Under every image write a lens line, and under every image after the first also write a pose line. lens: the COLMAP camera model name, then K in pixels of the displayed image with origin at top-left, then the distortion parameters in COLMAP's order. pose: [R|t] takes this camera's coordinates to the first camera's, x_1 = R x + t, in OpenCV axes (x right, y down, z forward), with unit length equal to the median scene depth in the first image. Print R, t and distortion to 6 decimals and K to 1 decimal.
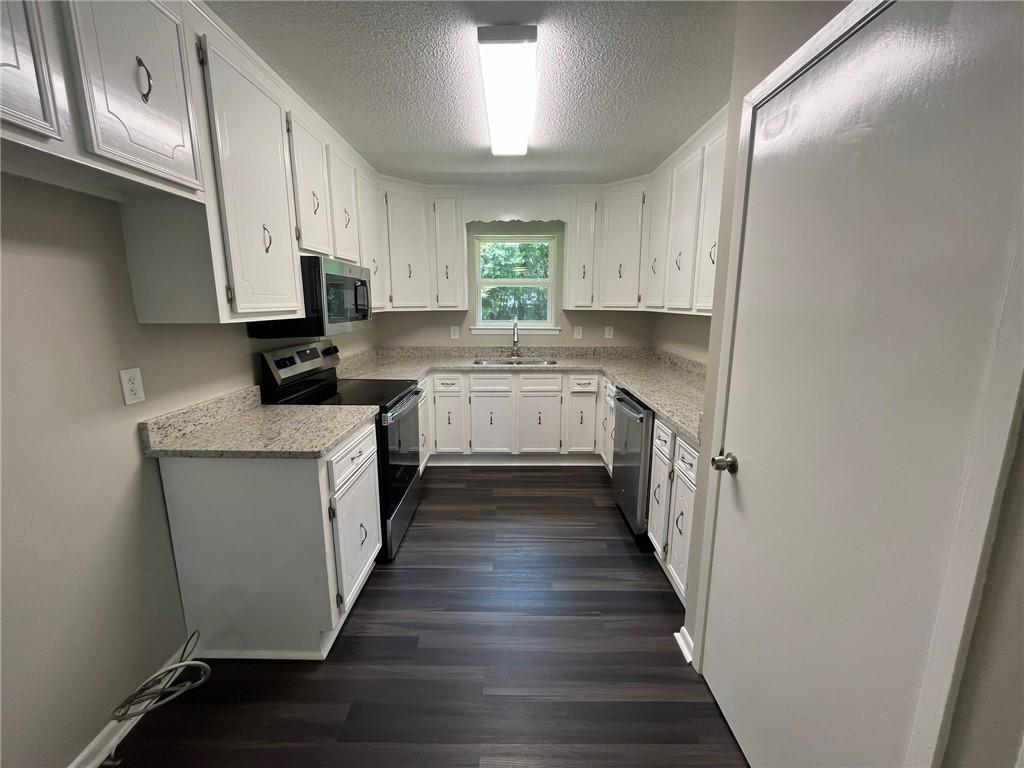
lens RADIAL K [[419.2, 0, 514.6], [0, 419.2, 379.4], [0, 0, 1]] dist [-0.000320, -0.000520]
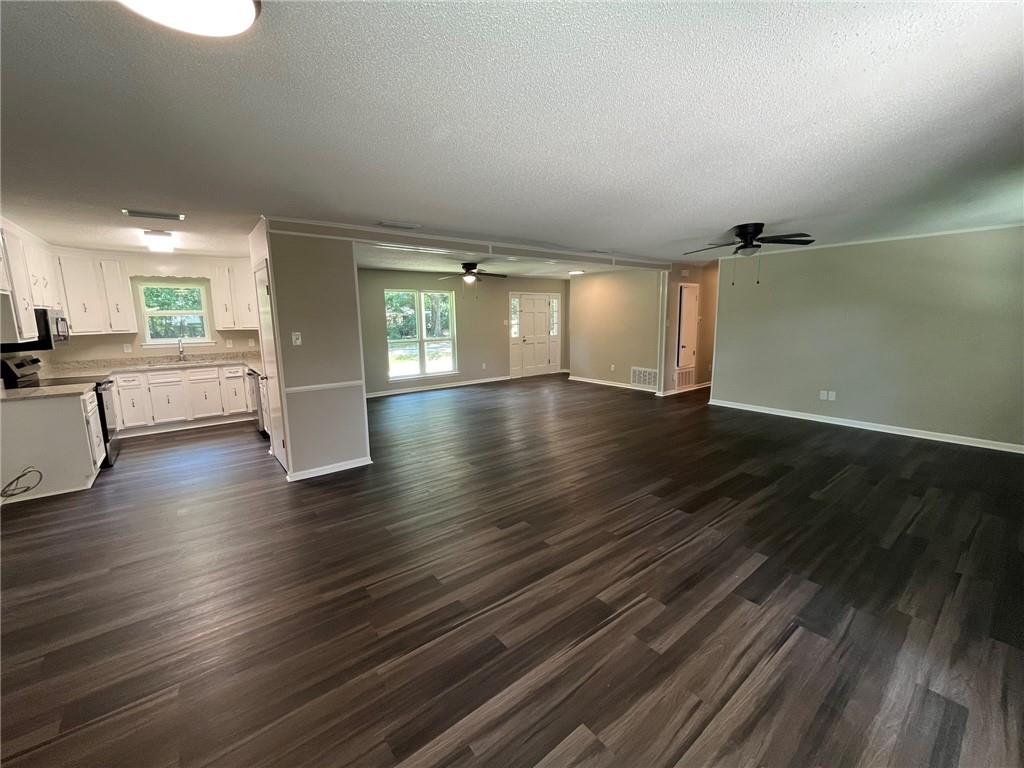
lens RADIAL K [[419.2, 0, 511.8], [0, 419.2, 381.6], [0, 0, 1]] dist [-0.000320, -0.000520]
pose [[0.789804, -0.108227, 0.603735, 0.026014], [0.123939, 0.992165, 0.015720, 0.197262], [-0.600706, 0.062411, 0.797030, -1.284299]]
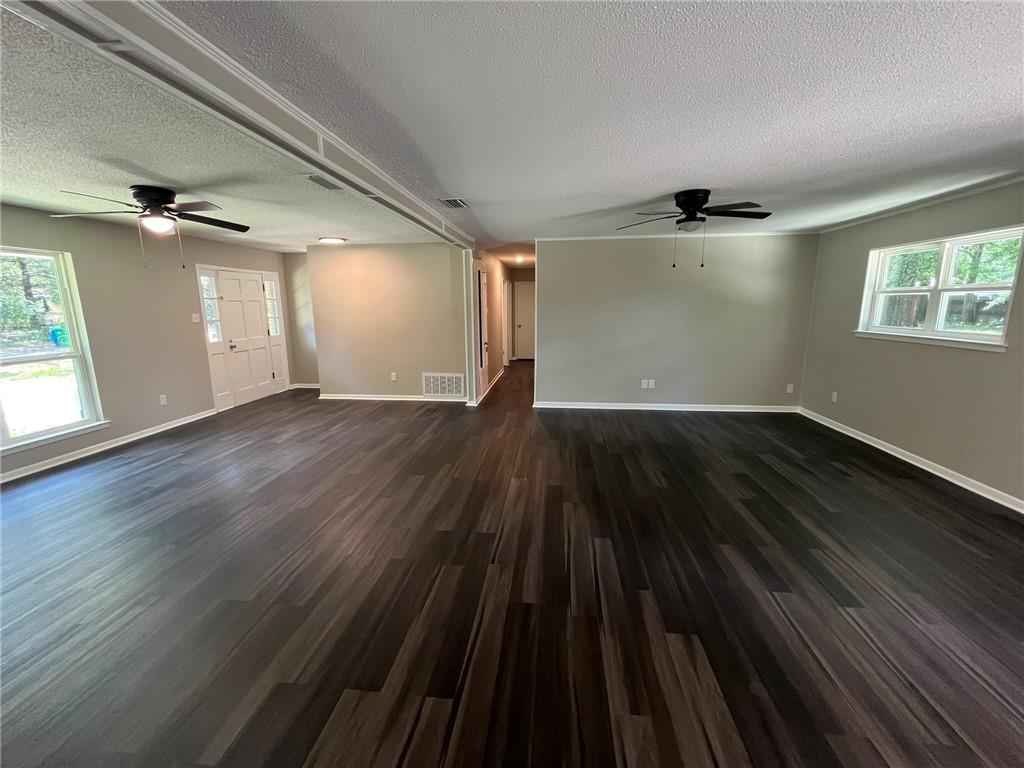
lens RADIAL K [[419.2, 0, 509.3], [0, 419.2, 381.9], [0, 0, 1]] dist [-0.000320, -0.000520]
pose [[0.123128, -0.185700, 0.974862, 0.323344], [0.185203, 0.969378, 0.161264, 0.013168], [-0.974956, 0.160691, 0.153750, -0.239615]]
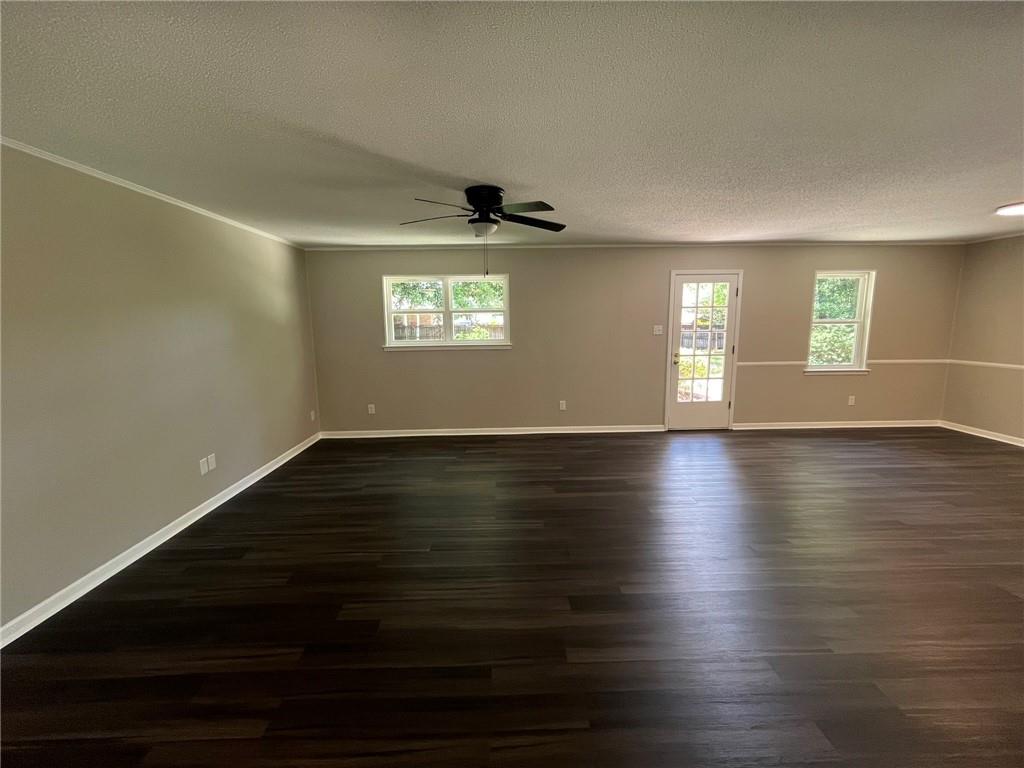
lens RADIAL K [[419.2, 0, 506.7], [0, 419.2, 382.4], [0, 0, 1]] dist [-0.000320, -0.000520]
pose [[-0.999881, 0.011792, -0.009928, 1.595318], [0.007935, 0.945911, 0.324328, -0.109525], [0.013215, 0.324211, -0.945893, 0.464298]]
